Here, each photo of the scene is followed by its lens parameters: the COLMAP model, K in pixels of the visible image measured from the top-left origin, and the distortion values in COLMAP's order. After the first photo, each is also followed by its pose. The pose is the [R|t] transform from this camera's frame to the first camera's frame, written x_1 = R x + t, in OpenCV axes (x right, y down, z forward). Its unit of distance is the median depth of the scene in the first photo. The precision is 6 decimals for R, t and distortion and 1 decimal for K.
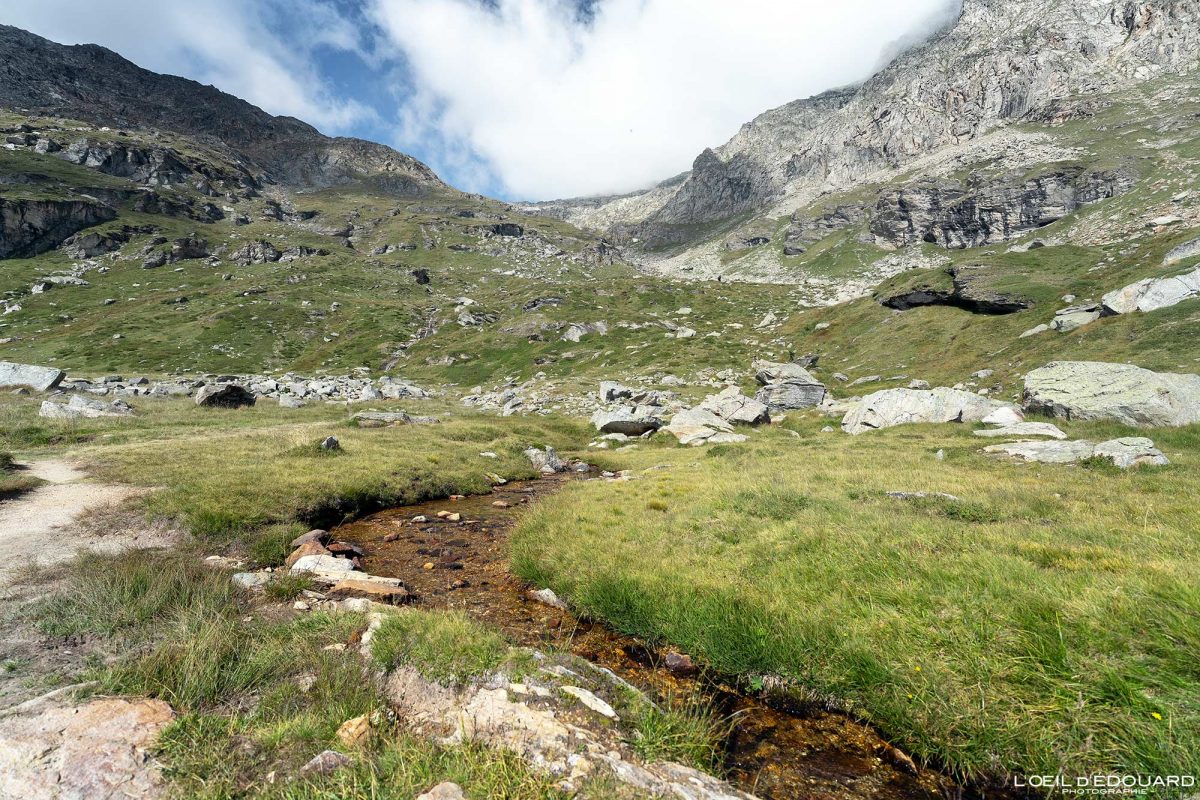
lens RADIAL K [[1027.8, 0, 600.0], [0, 1027.8, 400.0], [0, 0, 1]] dist [-0.005810, -0.003968]
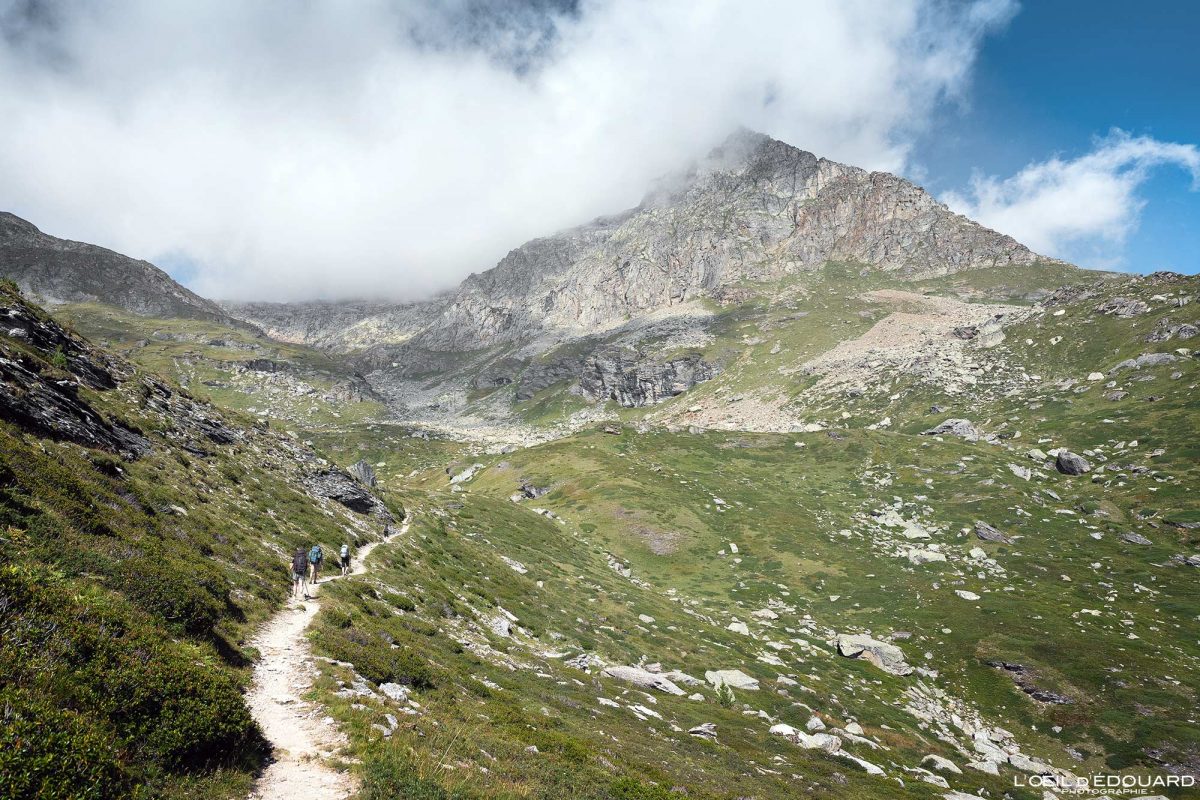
lens RADIAL K [[1071.3, 0, 600.0], [0, 1071.3, 400.0], [0, 0, 1]] dist [-0.008215, -0.008228]
pose [[0.974836, 0.026381, 0.221359, 0.007911], [0.001034, 0.992427, -0.122833, 0.004813], [-0.222923, 0.119971, 0.967426, -0.155713]]
